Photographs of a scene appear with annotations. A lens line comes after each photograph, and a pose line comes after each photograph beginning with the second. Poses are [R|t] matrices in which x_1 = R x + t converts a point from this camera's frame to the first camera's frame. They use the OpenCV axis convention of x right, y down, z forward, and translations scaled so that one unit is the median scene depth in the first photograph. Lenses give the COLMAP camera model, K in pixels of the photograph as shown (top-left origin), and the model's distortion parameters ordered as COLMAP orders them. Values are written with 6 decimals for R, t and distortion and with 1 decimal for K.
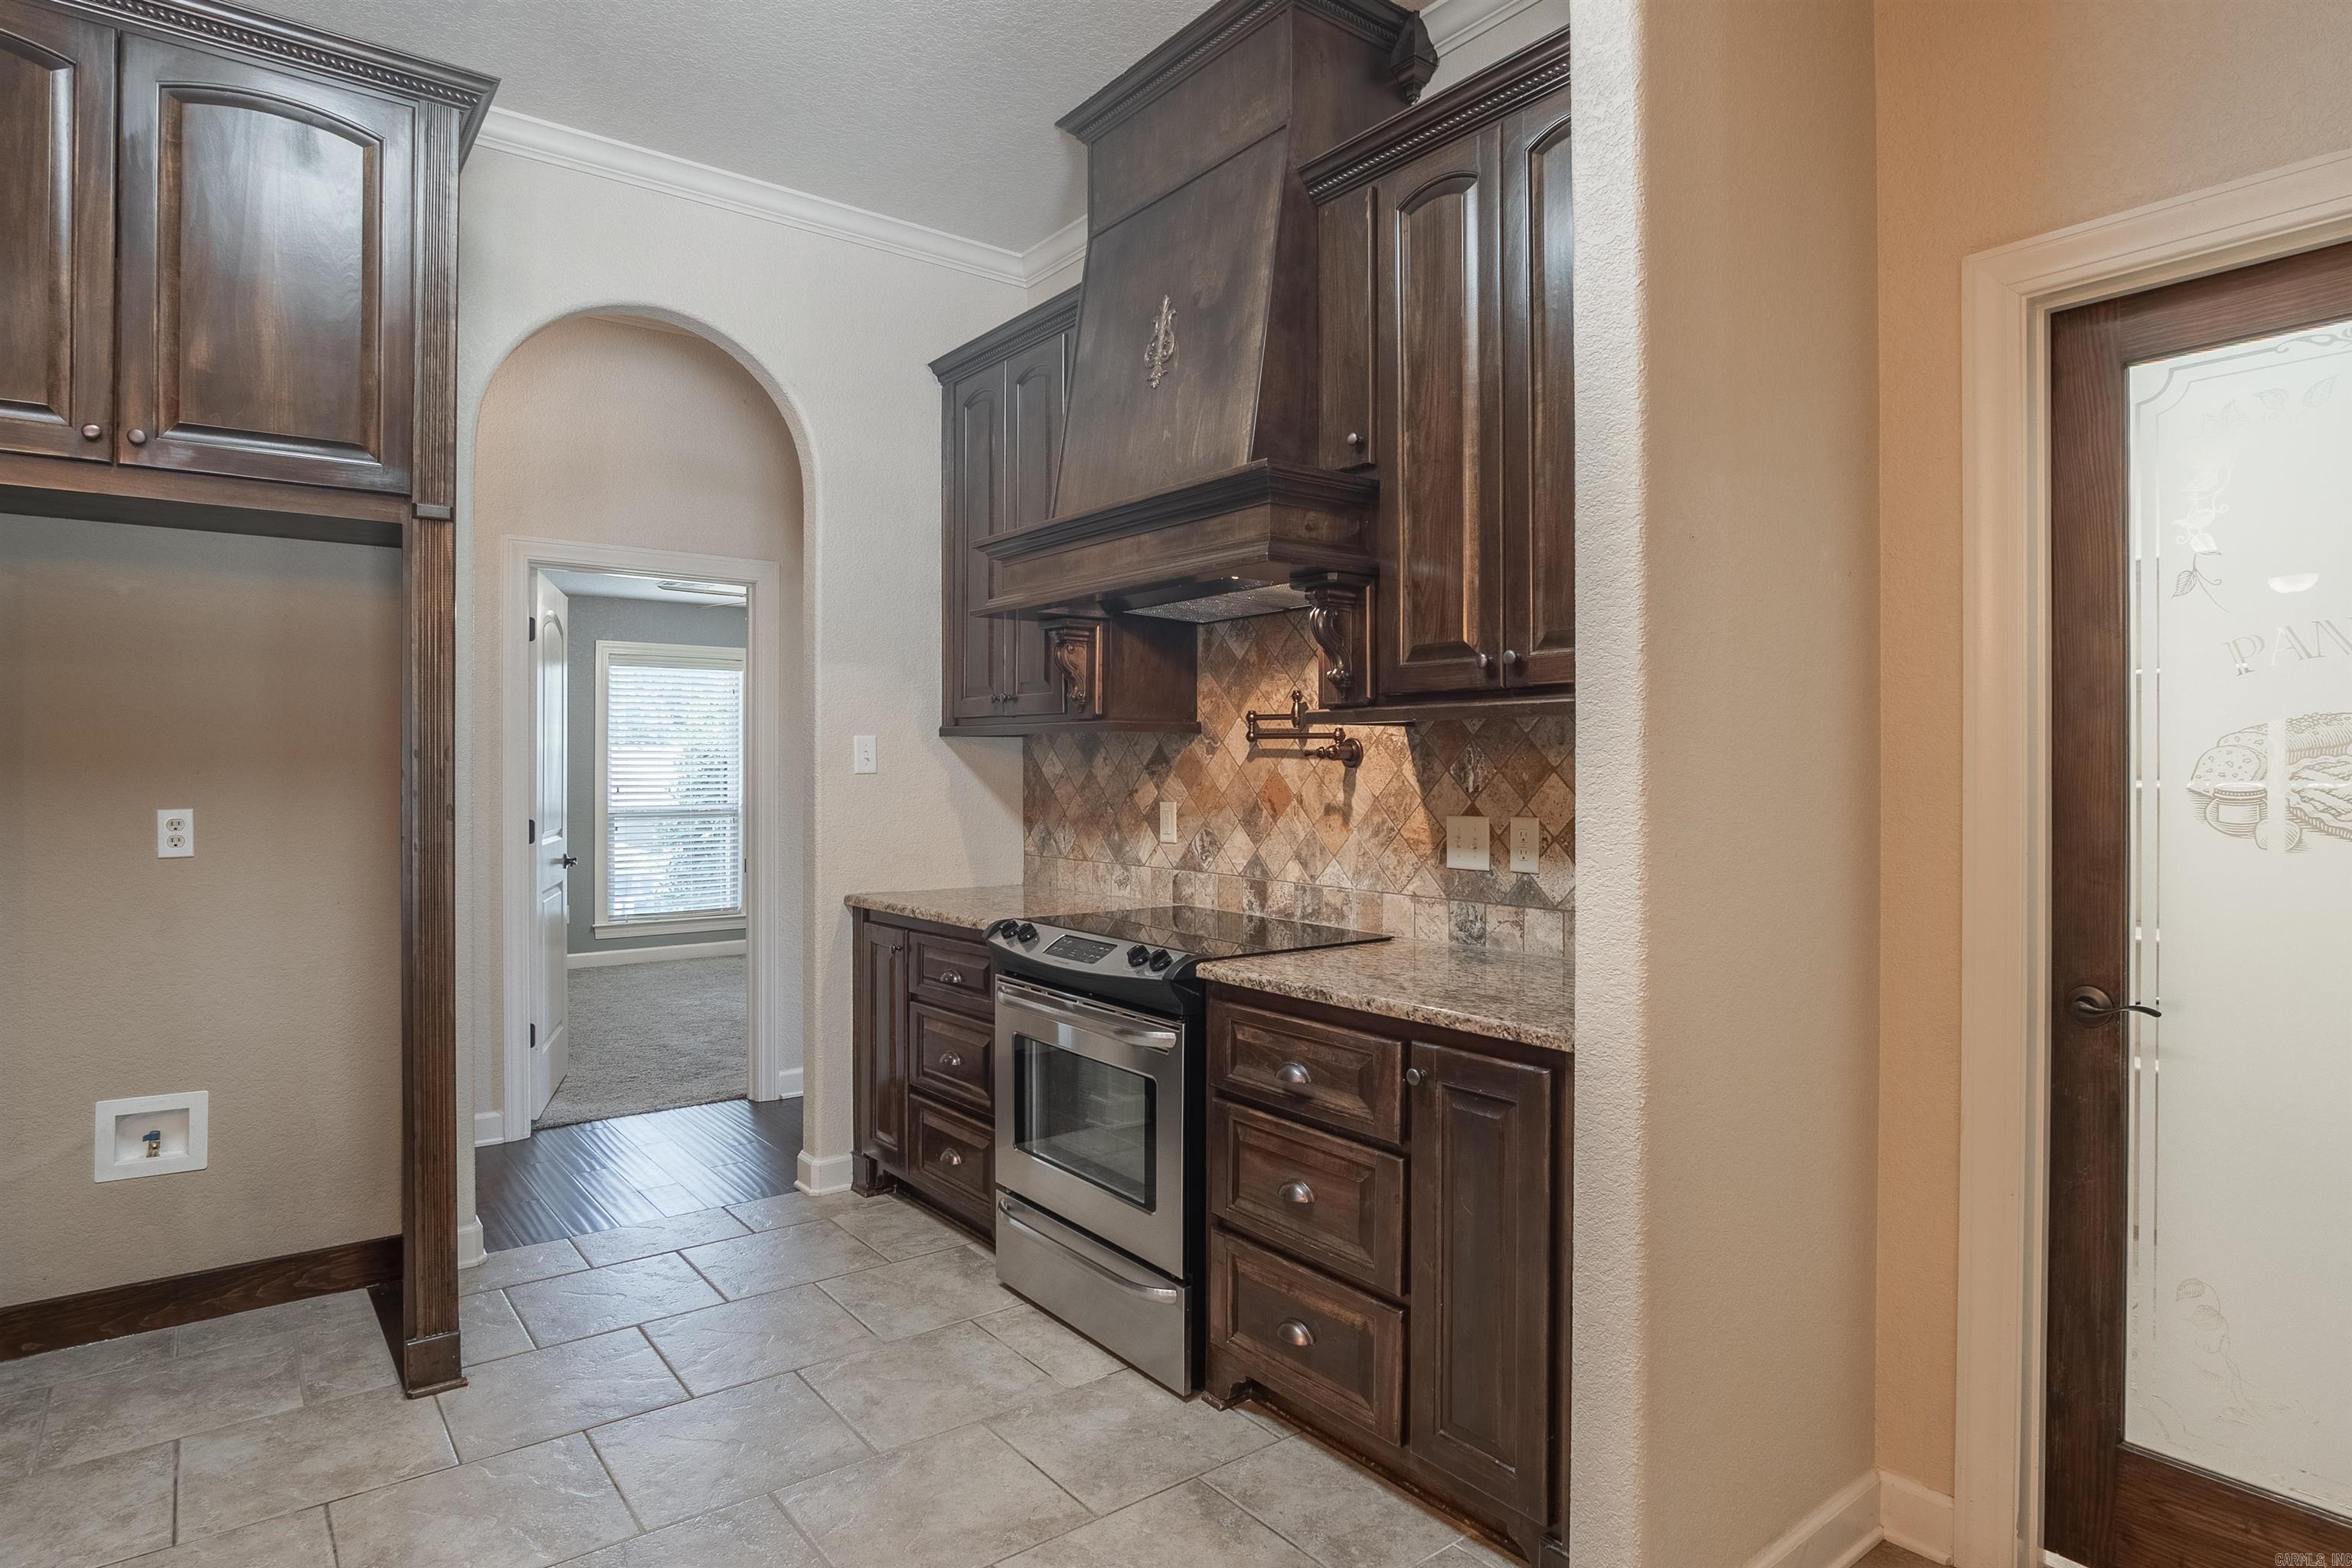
lens RADIAL K [[1270.8, 0, 1187.9], [0, 1270.8, 766.1], [0, 0, 1]] dist [-0.029863, 0.003690]
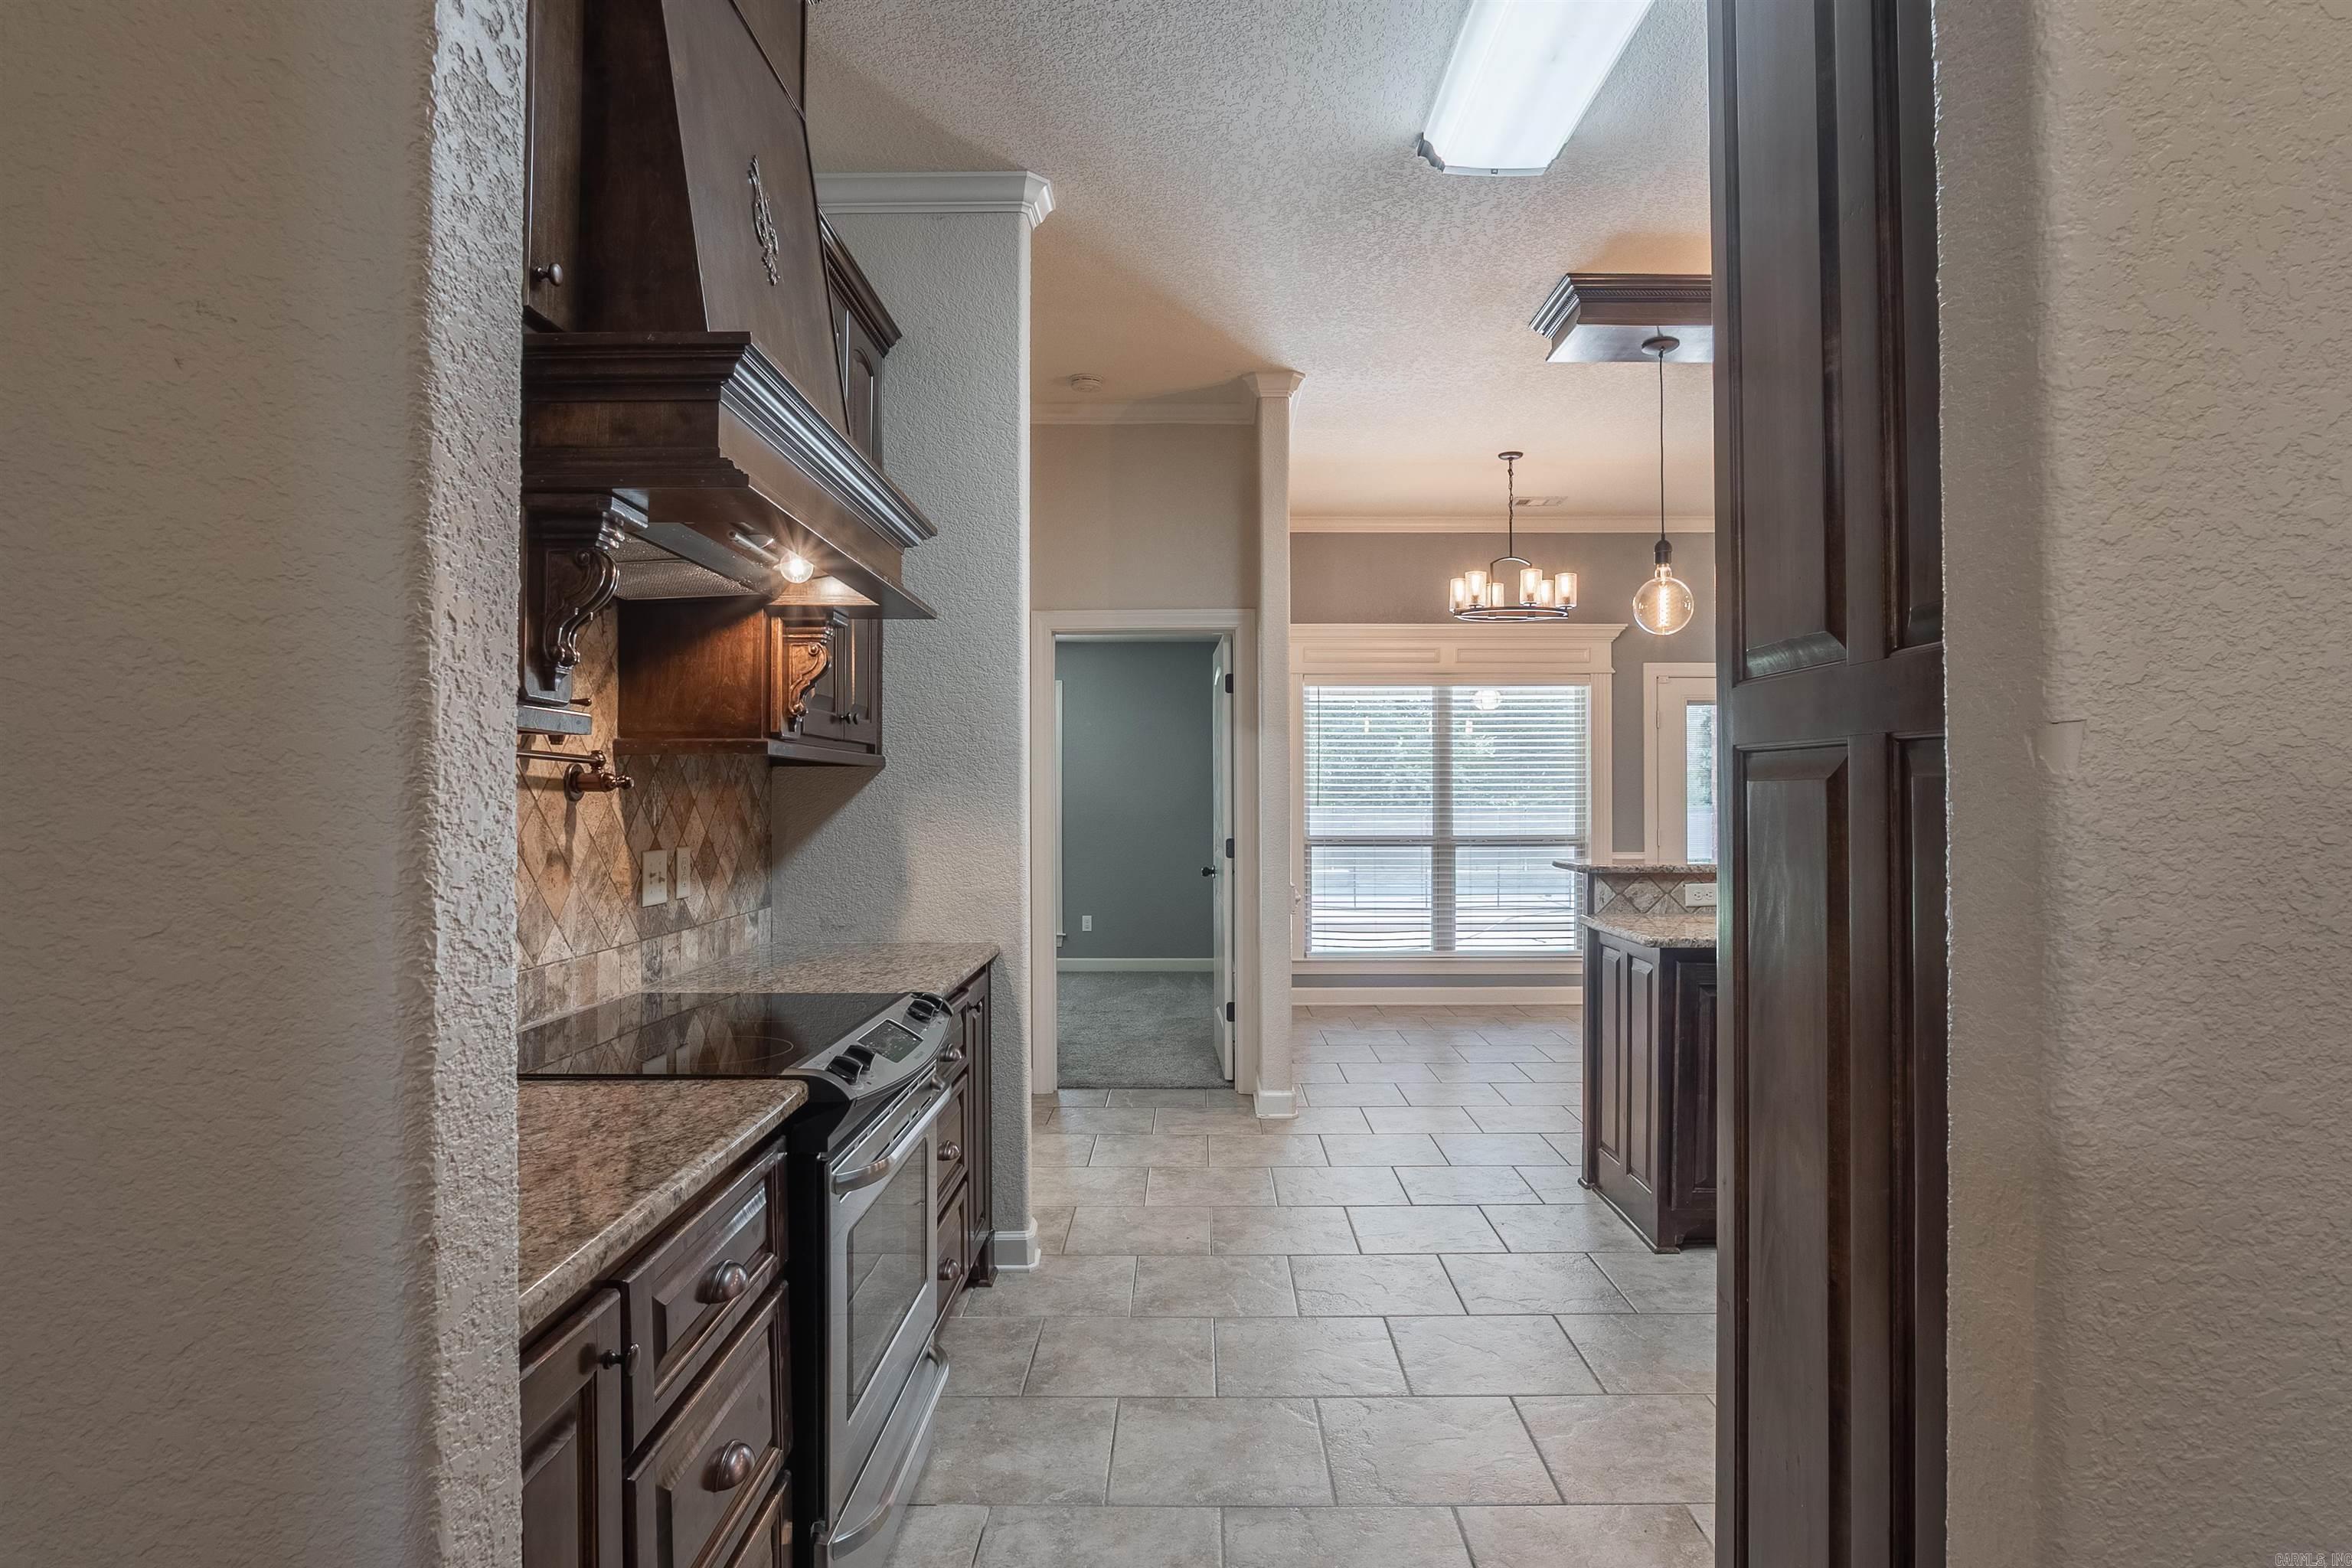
lens RADIAL K [[1270.8, 0, 1171.9], [0, 1270.8, 784.0], [0, 0, 1]] dist [-0.029863, 0.003690]
pose [[-0.775026, 0.007983, 0.631879, -0.632123], [0.000395, 0.999926, -0.012149, 0.000261], [-0.631929, -0.009166, -0.774972, 1.348964]]
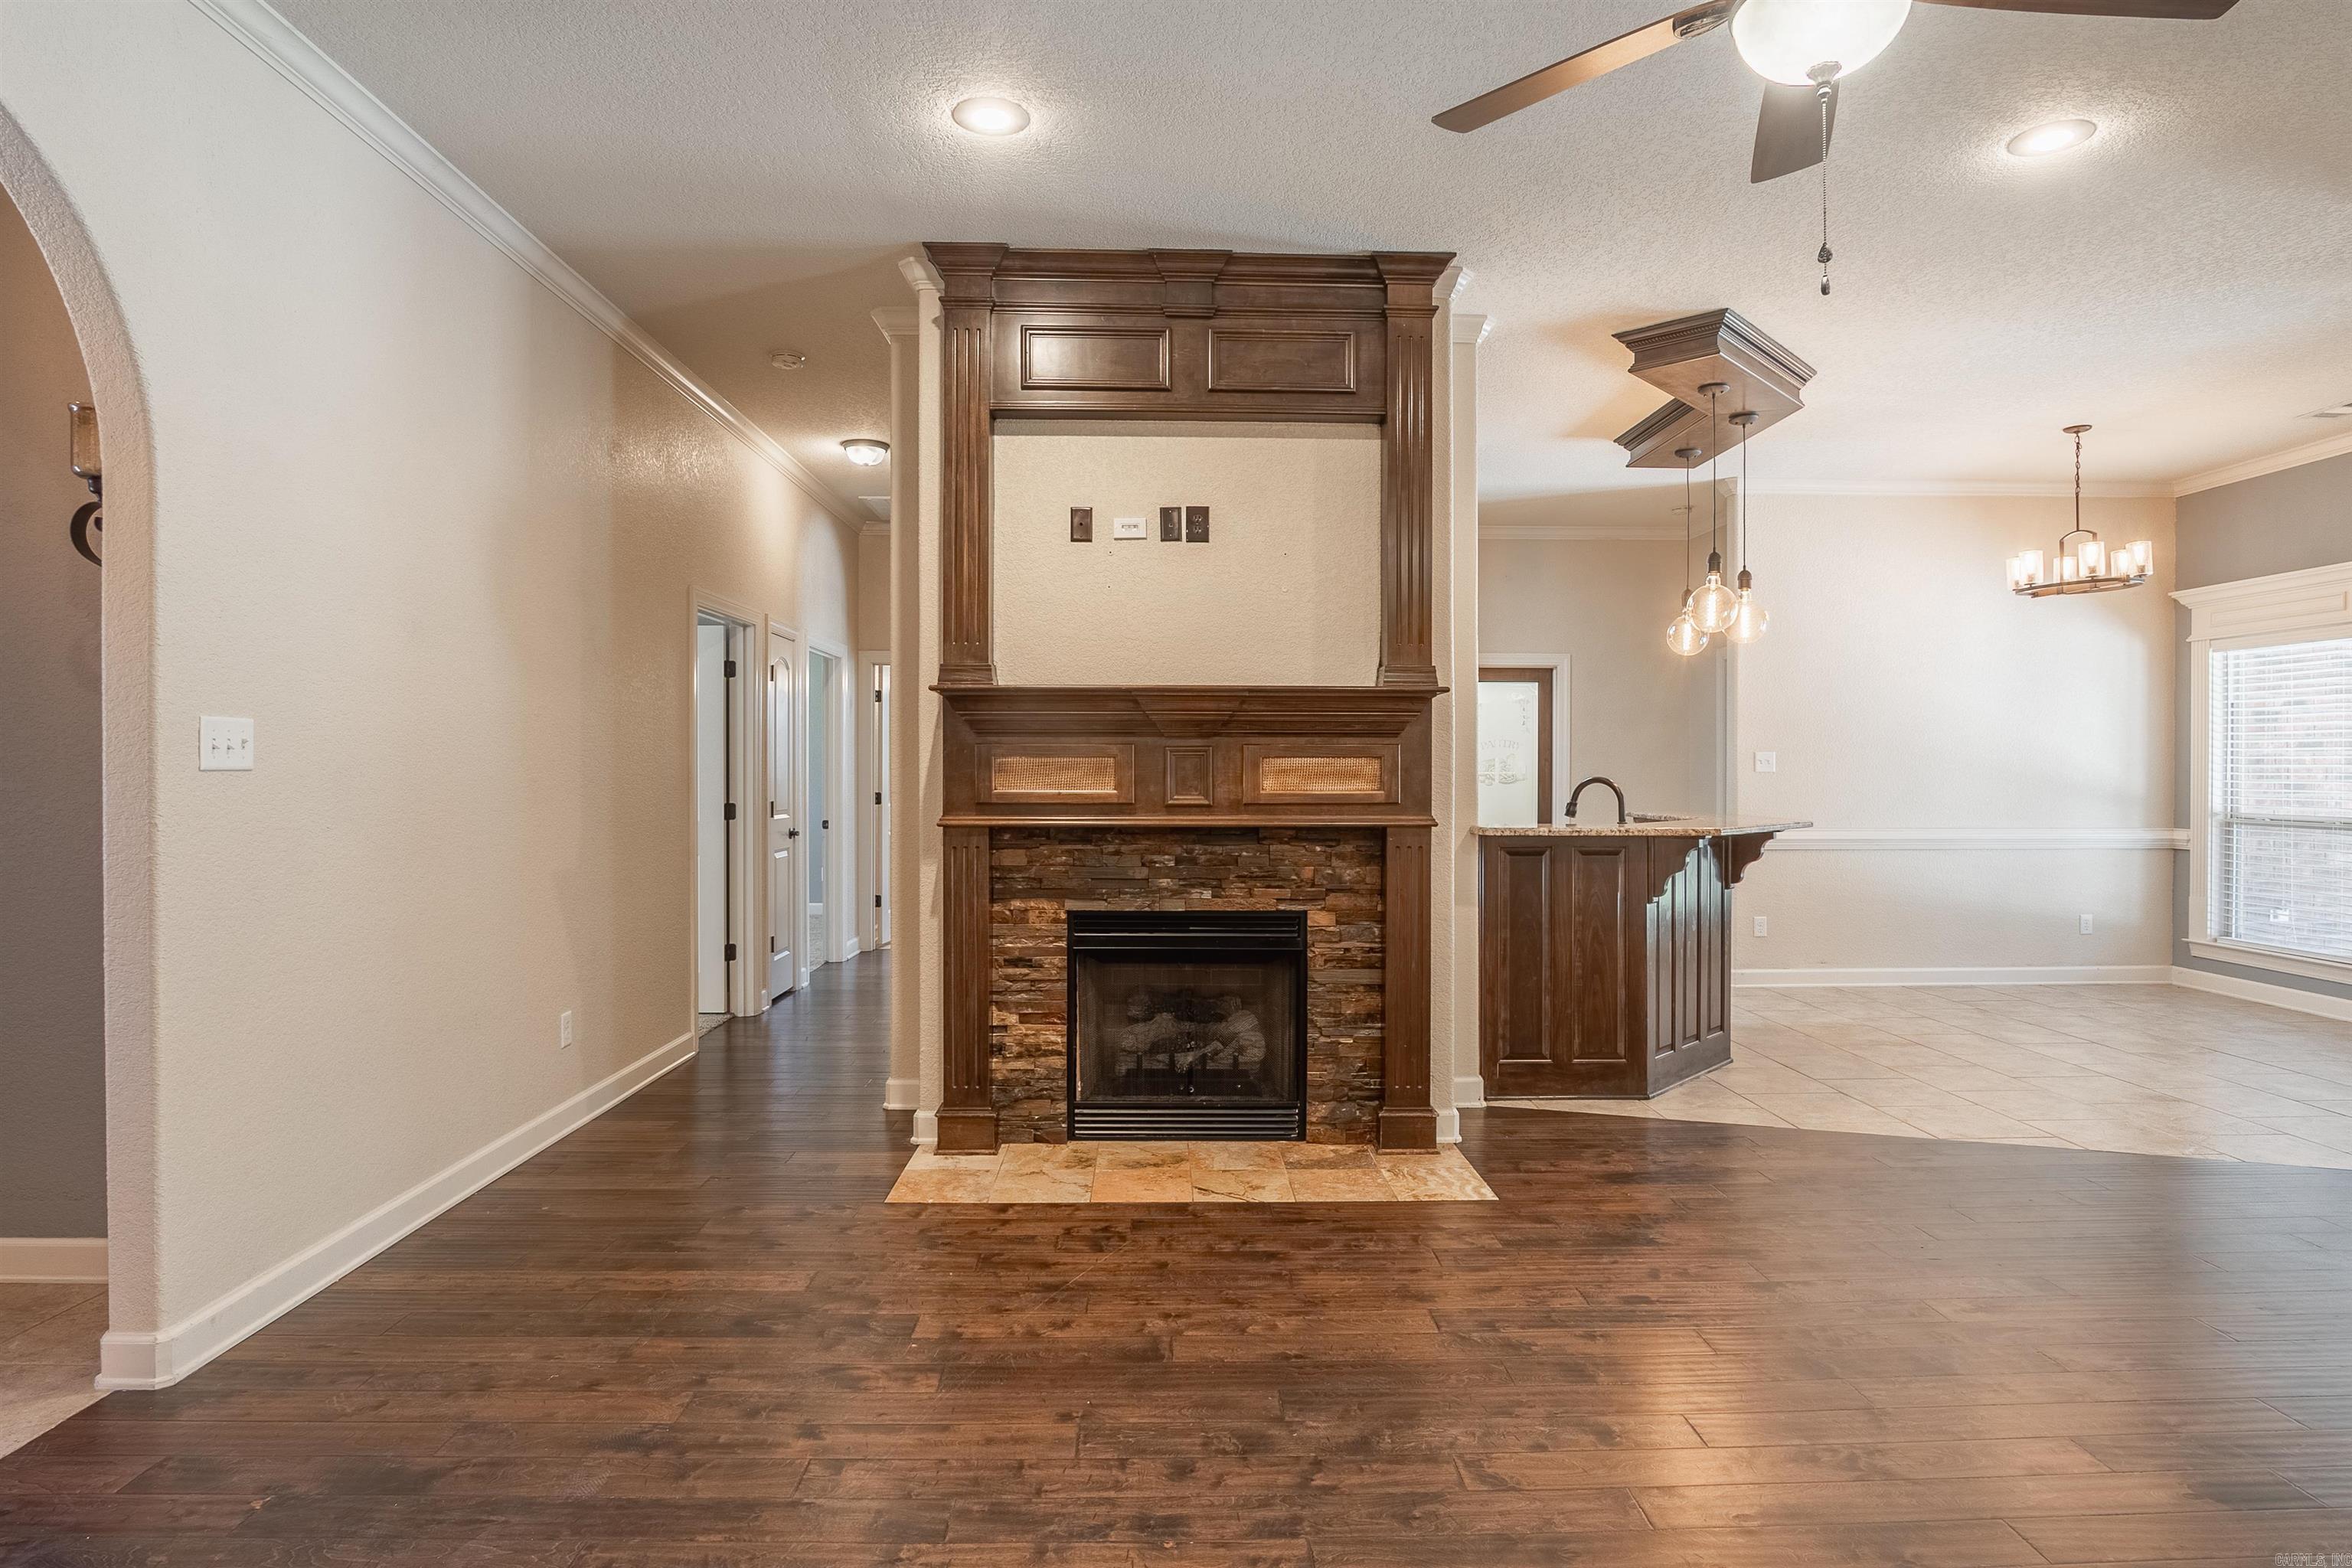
lens RADIAL K [[1270.8, 0, 1178.0], [0, 1270.8, 774.9], [0, 0, 1]] dist [-0.029863, 0.003690]
pose [[0.593677, -0.002669, 0.804699, -2.235542], [-0.006001, 0.999952, 0.007744, -0.002175], [-0.804681, -0.009427, 0.593633, -0.577491]]
